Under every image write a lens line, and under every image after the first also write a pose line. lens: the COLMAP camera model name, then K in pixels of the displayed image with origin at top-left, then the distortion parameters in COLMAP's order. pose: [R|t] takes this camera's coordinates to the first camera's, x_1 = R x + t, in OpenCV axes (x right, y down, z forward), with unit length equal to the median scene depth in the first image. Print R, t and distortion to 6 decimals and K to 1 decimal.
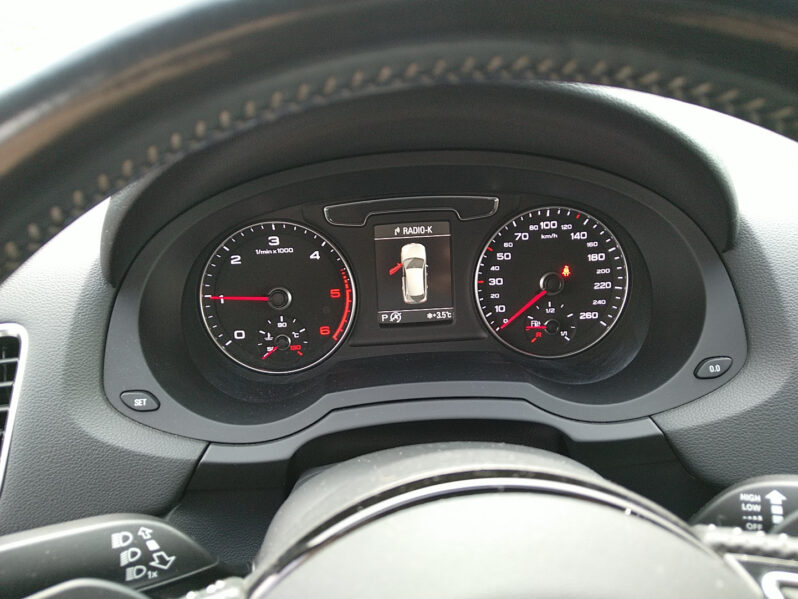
lens RADIAL K [[616.1, 0, 395.2], [0, 616.1, 292.5], [0, 0, 1]] dist [0.038740, -0.047110]
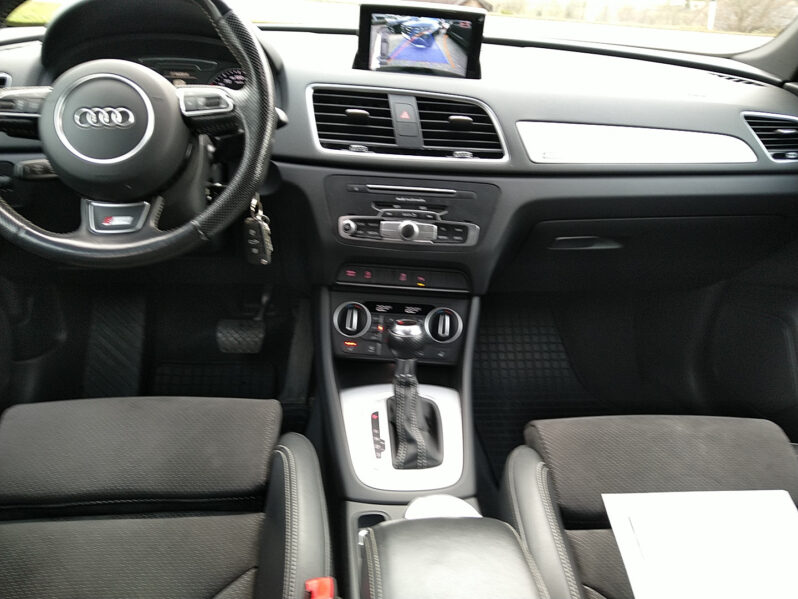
lens RADIAL K [[616.1, 0, 402.2], [0, 616.1, 314.2], [0, 0, 1]] dist [0.038740, -0.047110]
pose [[0.995235, 0.058062, 0.078328, 0.734512], [-0.058136, 0.998308, -0.001334, 0.759574], [-0.078273, -0.003226, 0.996927, -1.408935]]
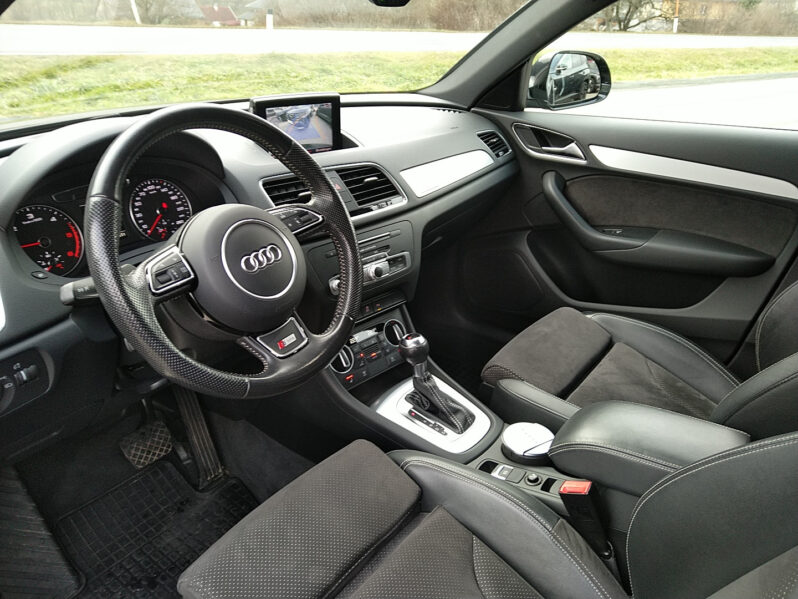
lens RADIAL K [[616.1, 0, 403.7], [0, 616.1, 312.2], [0, 0, 1]] dist [0.038740, -0.047110]
pose [[0.621513, -0.305431, 0.721411, -0.991659], [0.320003, 0.939518, 0.122082, 0.352893], [-0.715066, 0.154978, 0.681662, -1.207076]]
